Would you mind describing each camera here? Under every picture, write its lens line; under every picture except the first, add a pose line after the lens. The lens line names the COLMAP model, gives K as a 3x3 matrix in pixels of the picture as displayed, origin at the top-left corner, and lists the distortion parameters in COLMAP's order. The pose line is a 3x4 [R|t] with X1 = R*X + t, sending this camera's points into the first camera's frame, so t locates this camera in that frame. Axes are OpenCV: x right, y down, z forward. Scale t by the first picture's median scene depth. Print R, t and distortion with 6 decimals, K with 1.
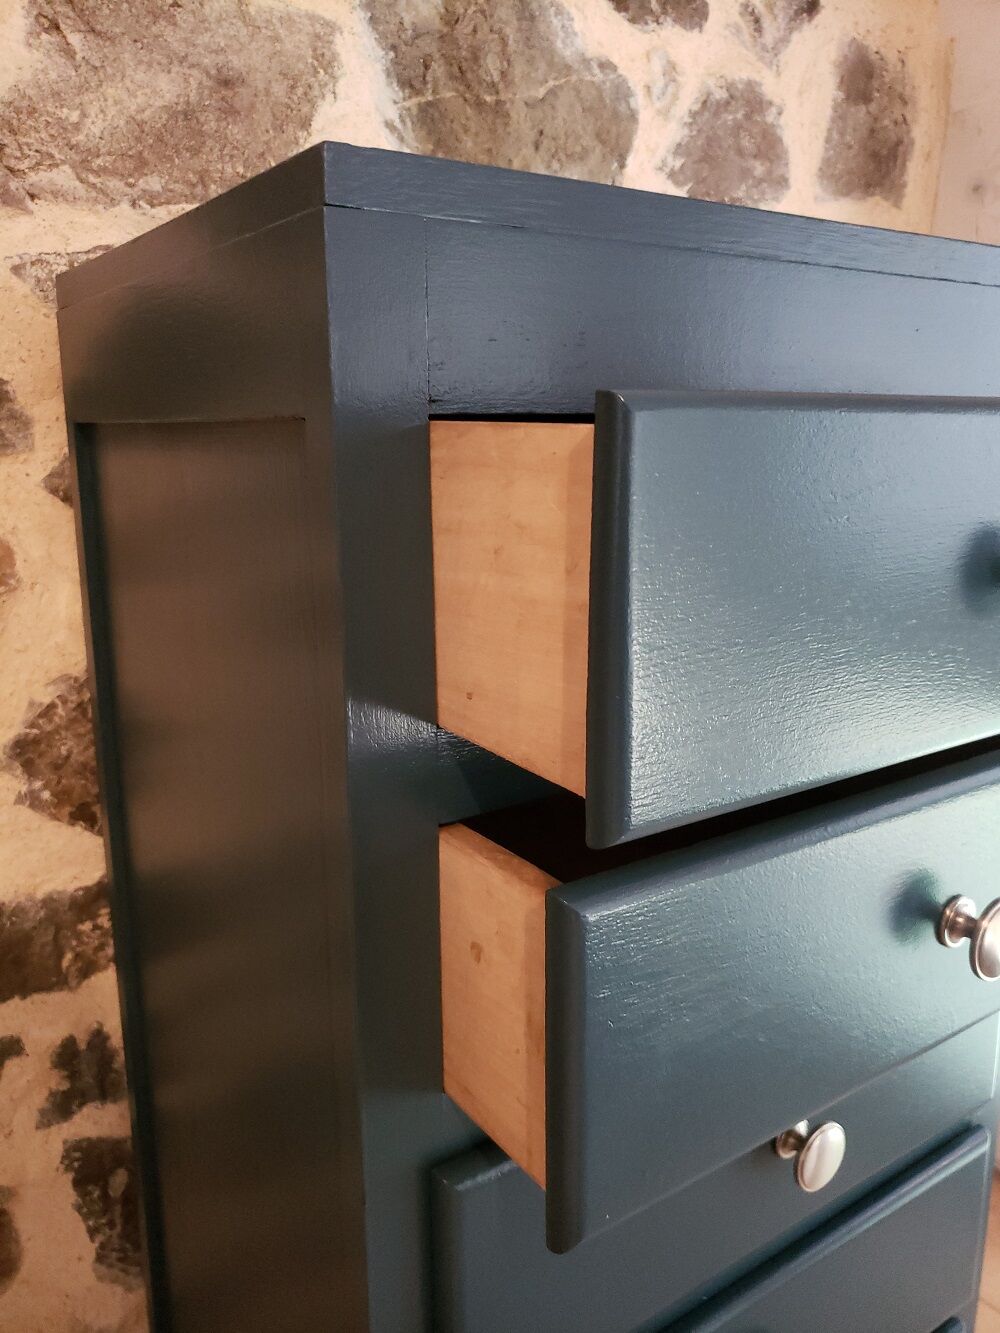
lens RADIAL K [[1026.0, 0, 500.0], [0, 1026.0, 666.5], [0, 0, 1]] dist [-0.005303, 0.010034]
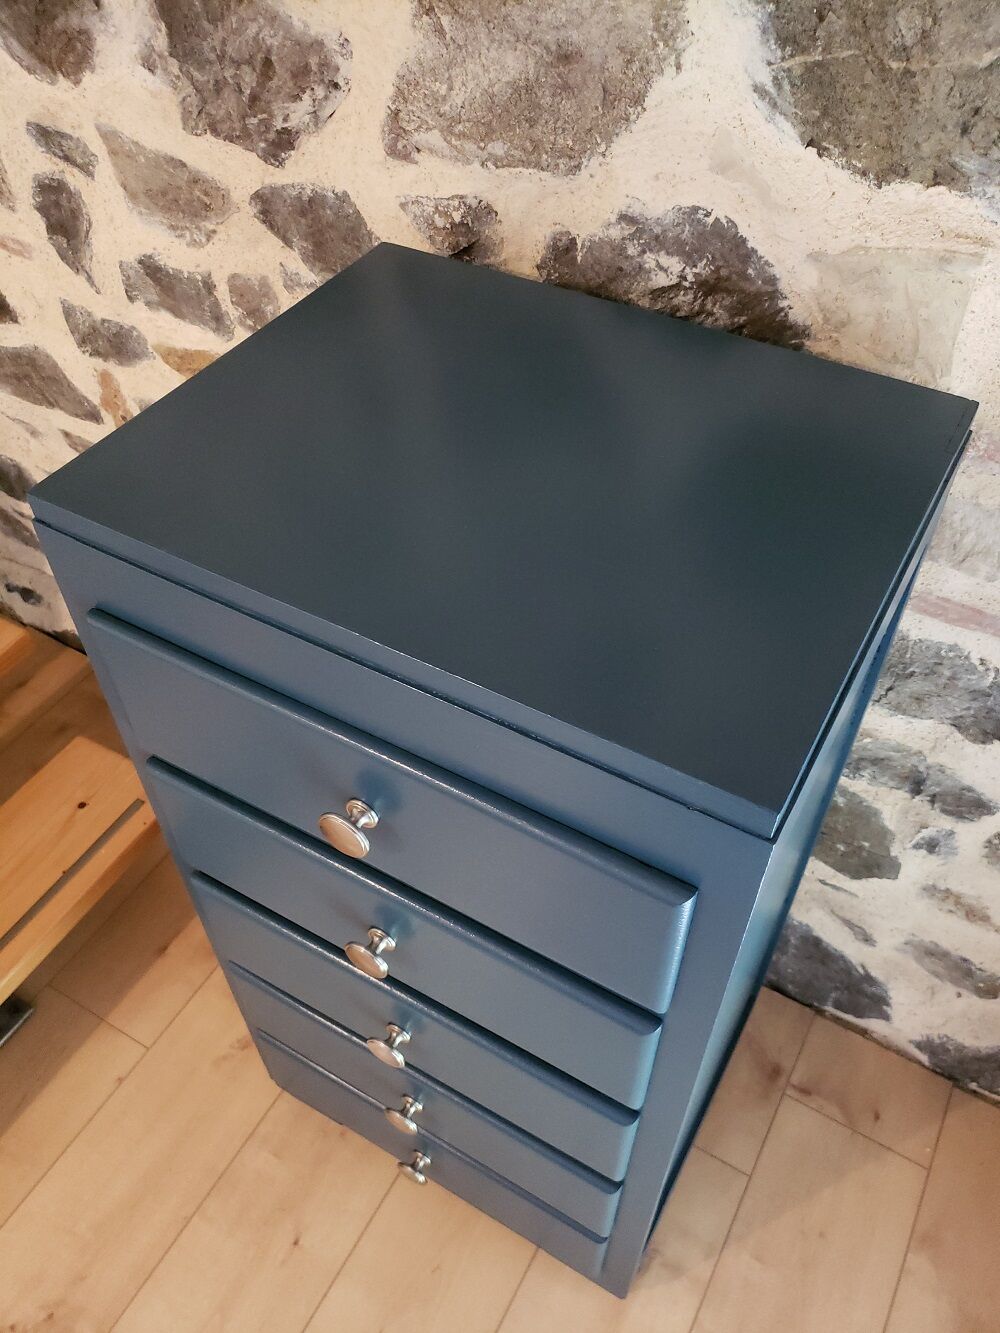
lens RADIAL K [[1036.1, 0, 497.1], [0, 1036.1, 683.0], [0, 0, 1]] dist [0.003846, 0.018801]
pose [[0.421155, 0.674589, -0.606267, 0.746349], [-0.204223, 0.721805, 0.661280, -0.788906], [0.883698, -0.154688, 0.441758, 0.388774]]
